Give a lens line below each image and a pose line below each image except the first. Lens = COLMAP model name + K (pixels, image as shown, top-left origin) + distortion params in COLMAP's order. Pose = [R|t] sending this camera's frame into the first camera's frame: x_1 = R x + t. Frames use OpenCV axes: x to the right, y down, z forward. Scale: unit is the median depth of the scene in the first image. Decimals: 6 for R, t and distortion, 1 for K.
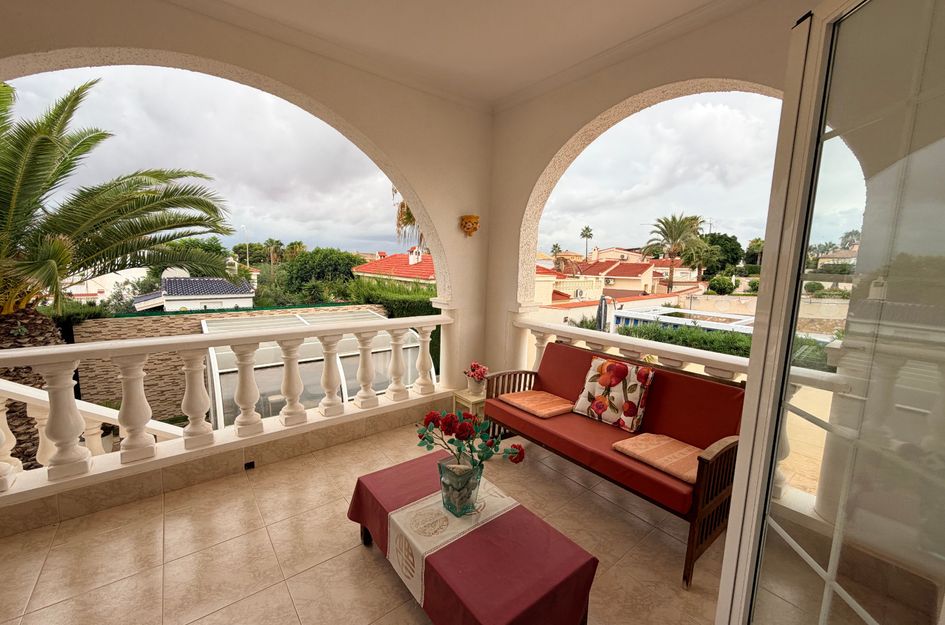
lens RADIAL K [[376.0, 0, 469.6], [0, 376.0, 310.1], [0, 0, 1]] dist [0.000043, 0.000377]
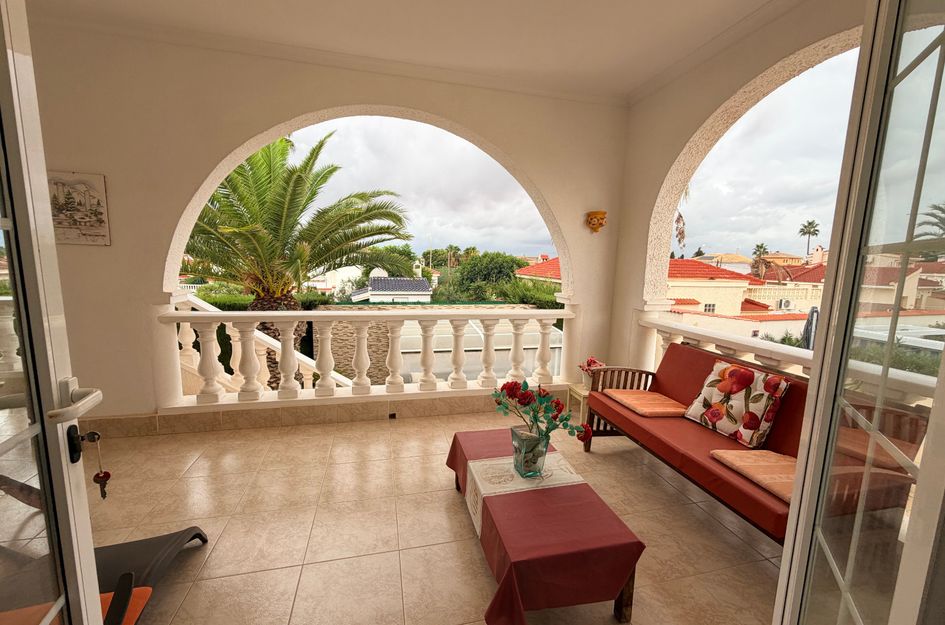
lens RADIAL K [[376.0, 0, 470.5], [0, 376.0, 309.5], [0, 0, 1]] dist [0.000043, 0.000377]
pose [[0.908096, 0.050203, -0.415742, 0.118495], [-0.055211, 0.998475, -0.000024, 0.026109], [0.415107, 0.022976, 0.909483, -0.042555]]
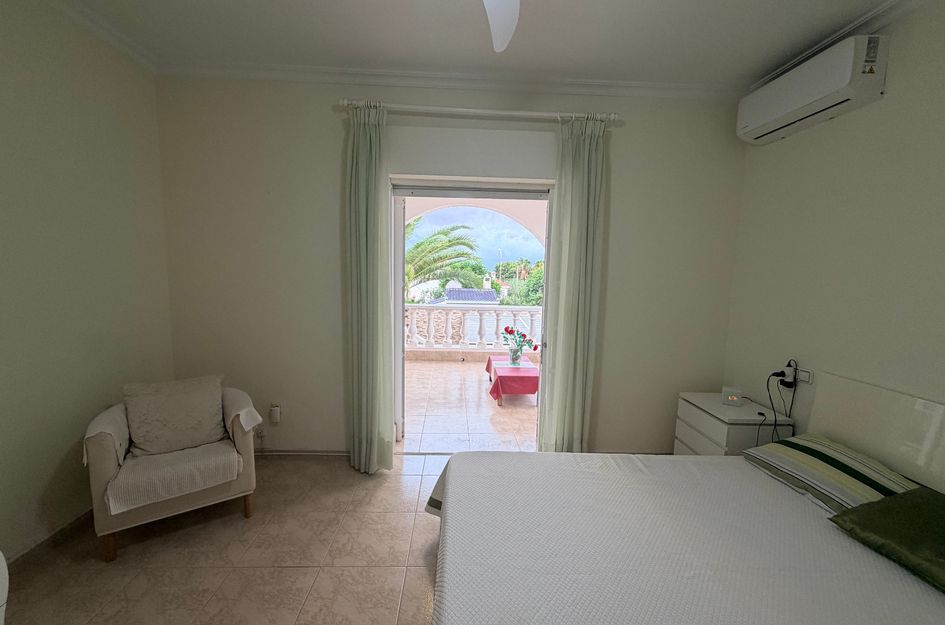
lens RADIAL K [[376.0, 0, 471.6], [0, 376.0, 311.0], [0, 0, 1]] dist [0.000043, 0.000377]
pose [[0.813627, 0.055114, -0.578769, 0.605377], [-0.078345, 0.996810, -0.015213, 0.090934], [0.576084, 0.057721, 0.815350, -0.692326]]
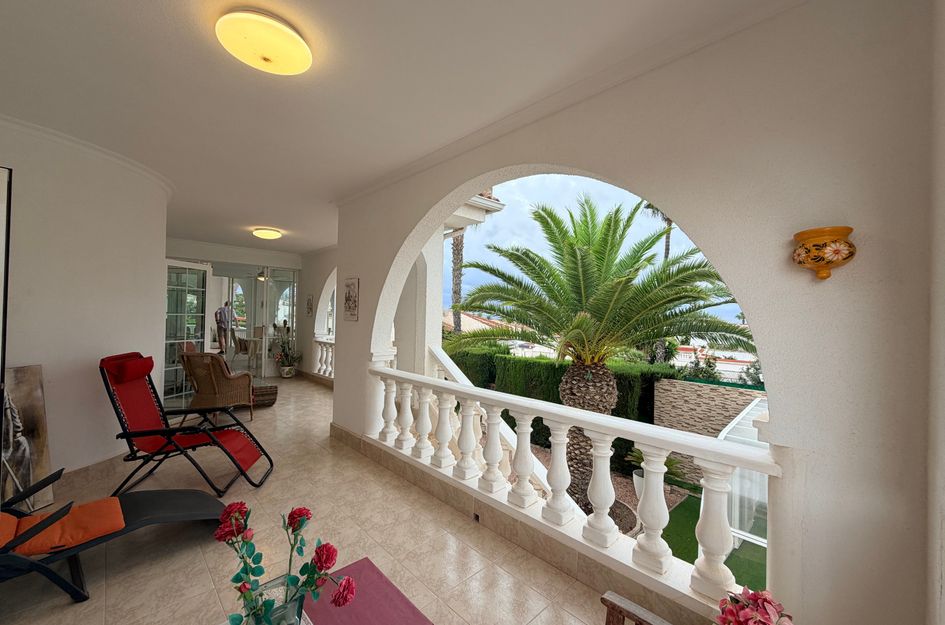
lens RADIAL K [[376.0, 0, 472.9], [0, 376.0, 317.6], [0, 0, 1]] dist [0.000043, 0.000377]
pose [[0.096118, -0.022548, -0.995115, 0.351289], [-0.148996, 0.988153, -0.036782, -0.078430], [0.984155, 0.151804, 0.091619, 0.564103]]
